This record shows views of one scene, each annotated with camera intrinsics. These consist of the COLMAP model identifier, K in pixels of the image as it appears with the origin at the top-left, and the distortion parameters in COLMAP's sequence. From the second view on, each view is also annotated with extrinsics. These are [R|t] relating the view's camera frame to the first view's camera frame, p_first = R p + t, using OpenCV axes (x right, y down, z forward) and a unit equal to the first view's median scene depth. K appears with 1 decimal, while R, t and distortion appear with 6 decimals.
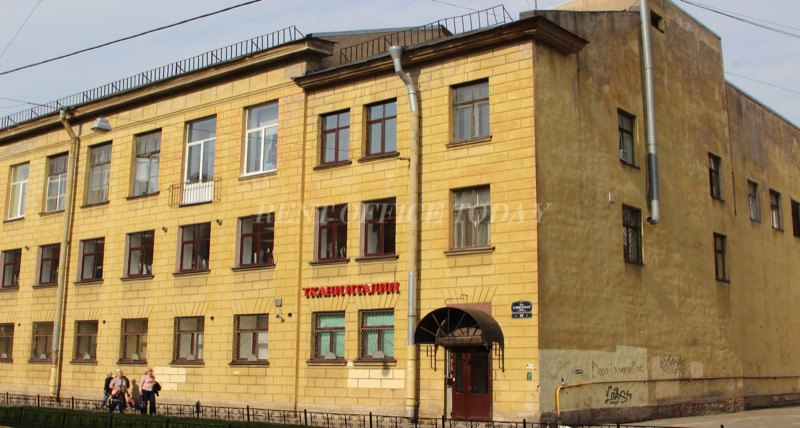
lens RADIAL K [[807.2, 0, 400.0], [0, 807.2, 214.0], [0, 0, 1]] dist [-0.090053, 0.001039]
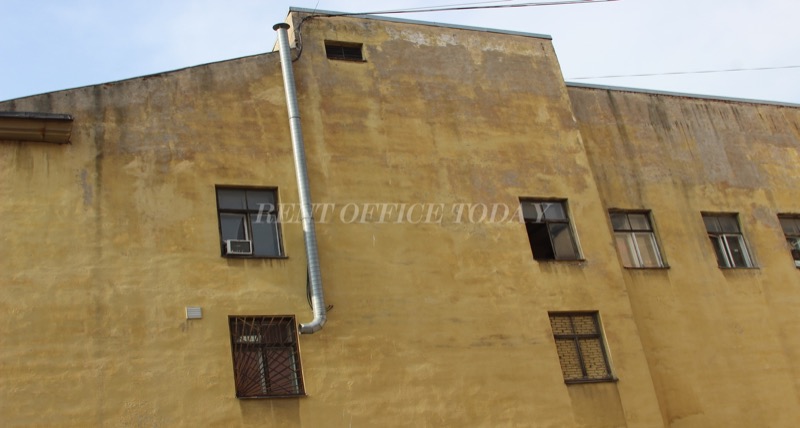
lens RADIAL K [[807.2, 0, 400.0], [0, 807.2, 214.0], [0, 0, 1]] dist [-0.090053, 0.001039]
pose [[0.886948, -0.275466, -0.370732, 0.695333], [0.199536, 0.952439, -0.230317, 0.092588], [0.416544, 0.130305, 0.899729, 0.436552]]
